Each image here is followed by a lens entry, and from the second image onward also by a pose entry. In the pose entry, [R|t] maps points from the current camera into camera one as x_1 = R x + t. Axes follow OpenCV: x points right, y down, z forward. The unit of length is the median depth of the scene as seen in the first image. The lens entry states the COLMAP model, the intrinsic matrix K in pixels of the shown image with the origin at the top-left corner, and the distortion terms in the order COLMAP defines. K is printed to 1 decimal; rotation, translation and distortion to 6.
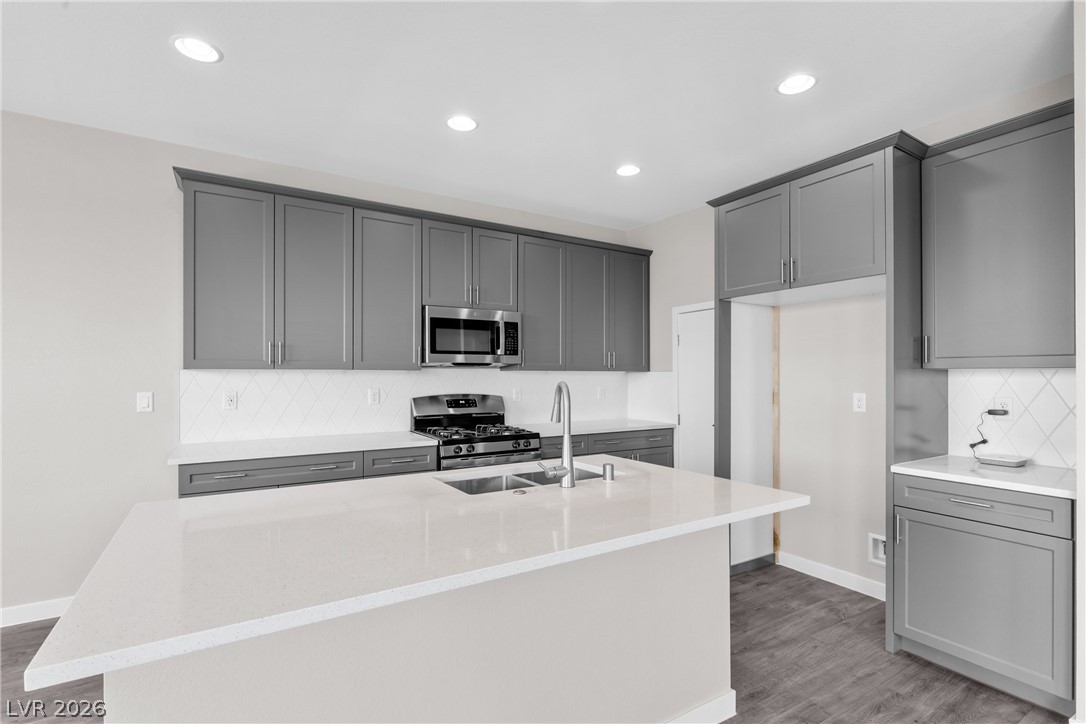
lens RADIAL K [[501.2, 0, 541.3], [0, 501.2, 375.4], [0, 0, 1]] dist [-0.010425, 0.000435]
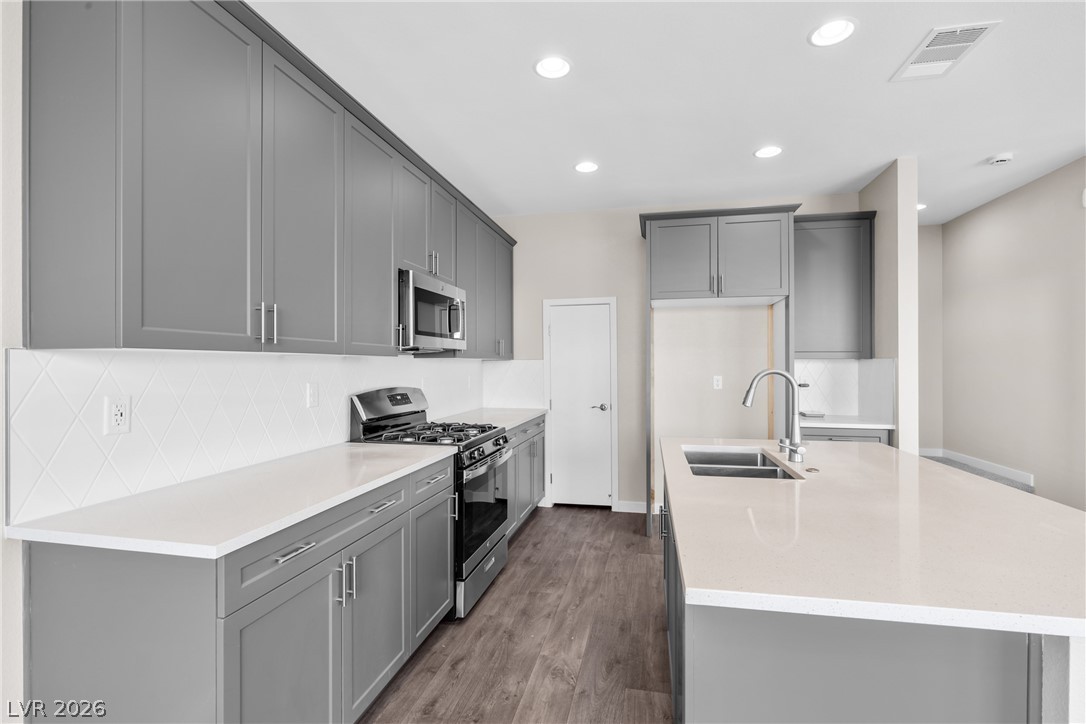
lens RADIAL K [[501.2, 0, 527.1], [0, 501.2, 366.9], [0, 0, 1]] dist [-0.010425, 0.000435]
pose [[0.699838, -0.006045, 0.714276, -0.731535], [0.000705, 0.999970, 0.007772, -0.000690], [-0.714301, -0.004935, 0.699821, 0.393160]]
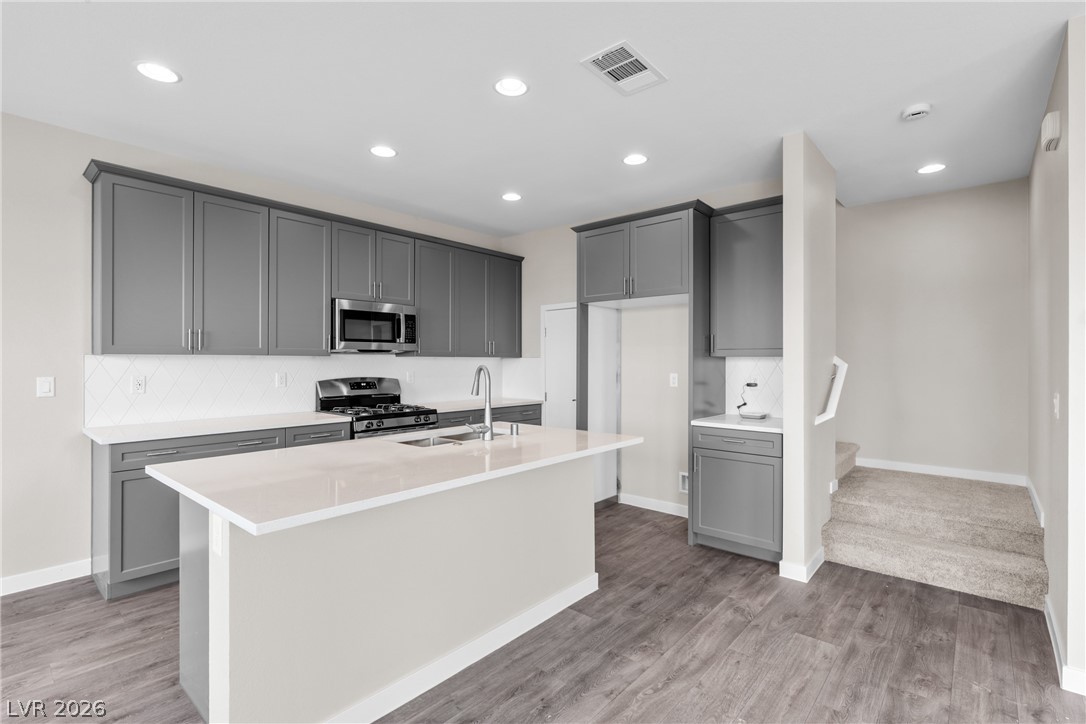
lens RADIAL K [[501.2, 0, 540.2], [0, 501.2, 364.1], [0, 0, 1]] dist [-0.010425, 0.000435]
pose [[0.955999, -0.000667, 0.293370, -0.136915], [-0.001296, 0.999978, 0.006499, -0.000122], [-0.293368, -0.006594, 0.955977, -0.239549]]
